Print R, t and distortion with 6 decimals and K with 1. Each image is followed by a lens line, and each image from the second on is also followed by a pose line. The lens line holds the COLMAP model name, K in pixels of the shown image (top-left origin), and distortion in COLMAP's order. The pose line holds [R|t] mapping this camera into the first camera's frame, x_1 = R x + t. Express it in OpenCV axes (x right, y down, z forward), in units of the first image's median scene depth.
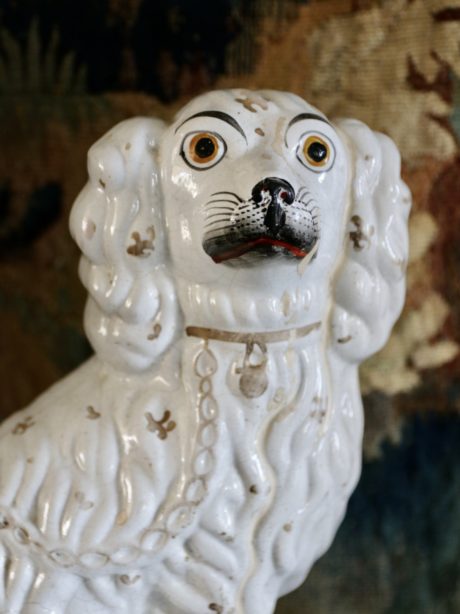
lens RADIAL K [[943.8, 0, 227.7], [0, 943.8, 306.8], [0, 0, 1]] dist [-0.050344, 0.000000]
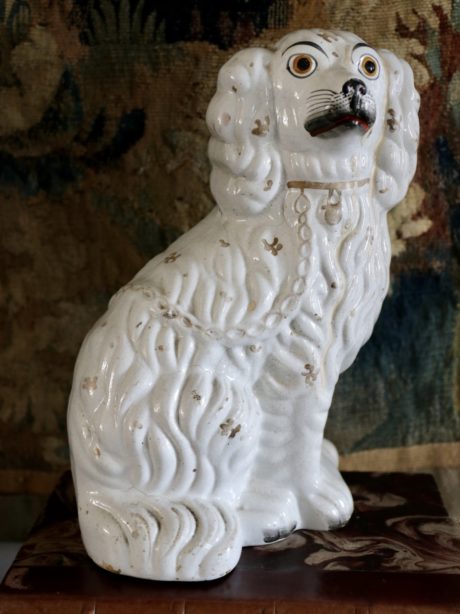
lens RADIAL K [[943.8, 0, 233.0], [0, 943.8, 307.2], [0, 0, 1]] dist [-0.050344, 0.000000]
pose [[0.992083, -0.040119, 0.119003, -0.319811], [0.038363, 0.999119, 0.017016, 0.193417], [-0.119581, -0.012316, 0.992748, -0.521708]]
